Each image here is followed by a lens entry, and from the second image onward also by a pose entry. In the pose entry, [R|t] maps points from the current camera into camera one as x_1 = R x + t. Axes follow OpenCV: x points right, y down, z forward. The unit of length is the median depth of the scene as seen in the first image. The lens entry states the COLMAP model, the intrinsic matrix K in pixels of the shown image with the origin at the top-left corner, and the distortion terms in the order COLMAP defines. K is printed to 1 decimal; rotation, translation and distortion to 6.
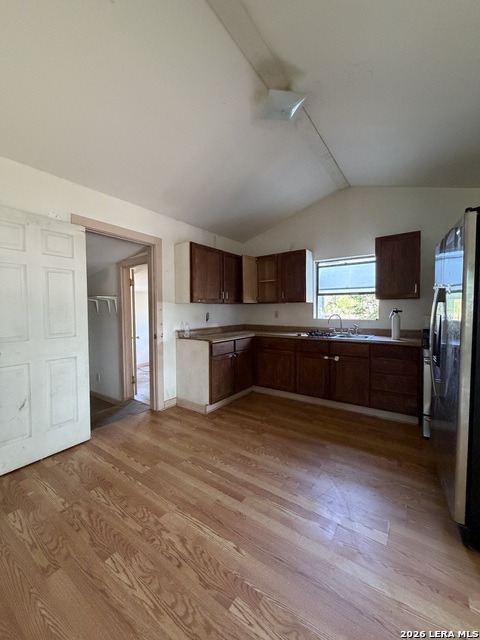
lens RADIAL K [[256.2, 0, 237.6], [0, 256.2, 320.2], [0, 0, 1]] dist [-0.002073, 0.000155]
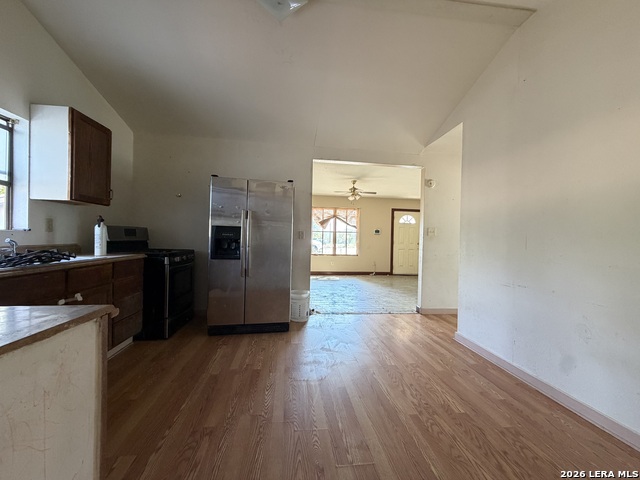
lens RADIAL K [[256.2, 0, 317.8], [0, 256.2, 240.8], [0, 0, 1]] dist [-0.002073, 0.000155]
pose [[-0.675517, -0.014510, 0.737202, -0.755505], [0.012405, 0.999441, 0.031039, 0.025704], [-0.737240, 0.030112, -0.674959, 1.891219]]
